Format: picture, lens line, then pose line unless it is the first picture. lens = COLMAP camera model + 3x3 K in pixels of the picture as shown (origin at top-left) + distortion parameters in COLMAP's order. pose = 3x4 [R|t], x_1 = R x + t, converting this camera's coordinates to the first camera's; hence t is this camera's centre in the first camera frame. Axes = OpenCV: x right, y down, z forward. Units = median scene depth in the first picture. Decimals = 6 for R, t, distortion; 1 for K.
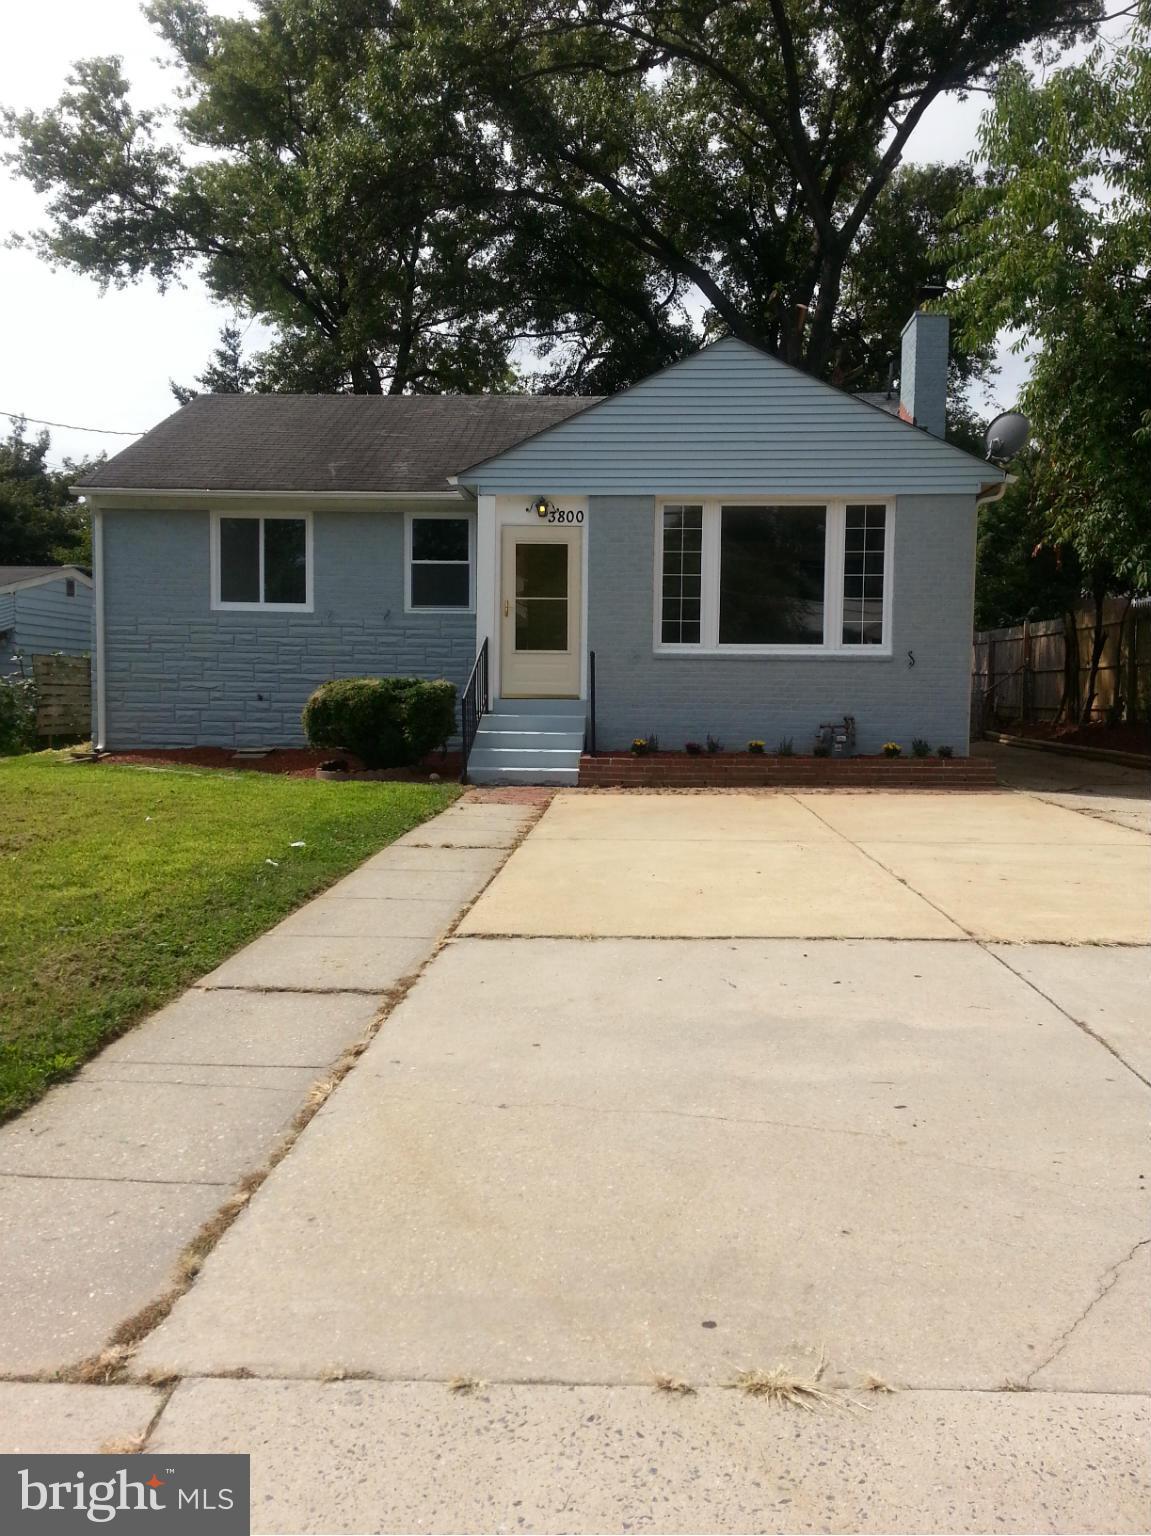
lens RADIAL K [[1262.0, 0, 588.4], [0, 1262.0, 764.2], [0, 0, 1]] dist [0.036419, -0.009651]
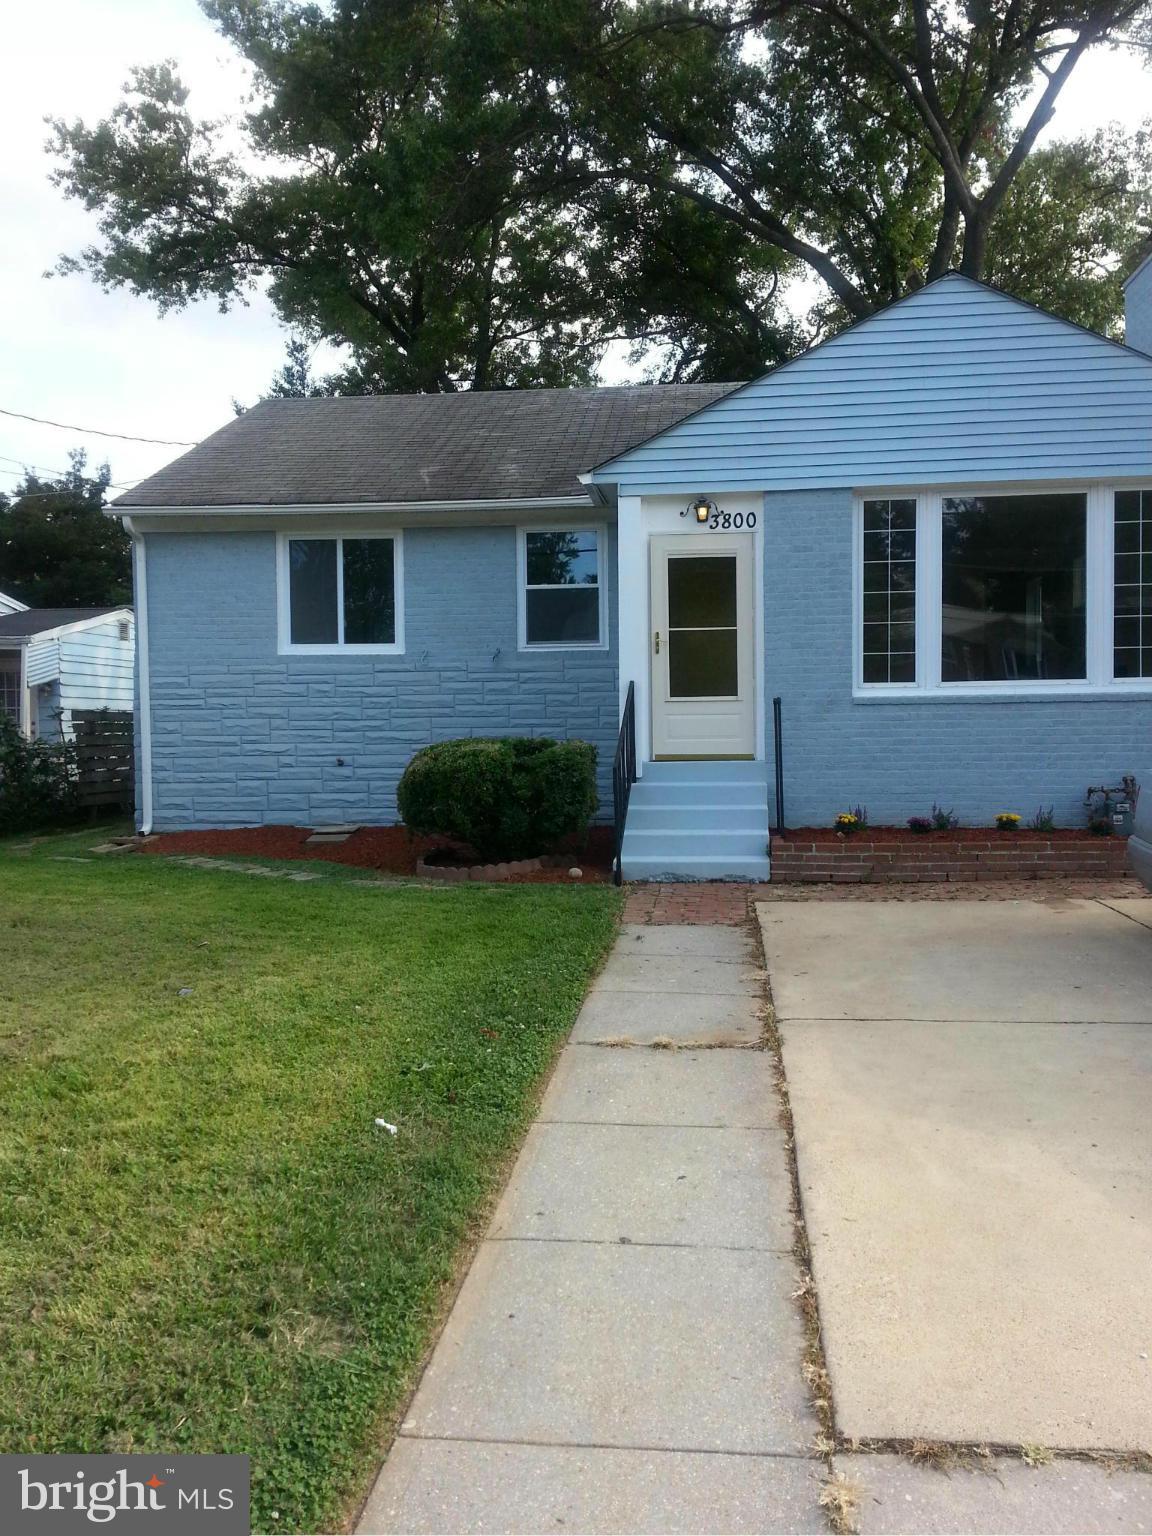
lens RADIAL K [[1276.8, 0, 569.2], [0, 1276.8, 760.1], [0, 0, 1]] dist [0.095360, -0.129076]
pose [[0.997323, -0.020238, -0.070263, -0.057285], [0.018286, 0.999432, -0.028311, -0.027926], [0.070796, 0.026950, 0.997127, 0.199573]]
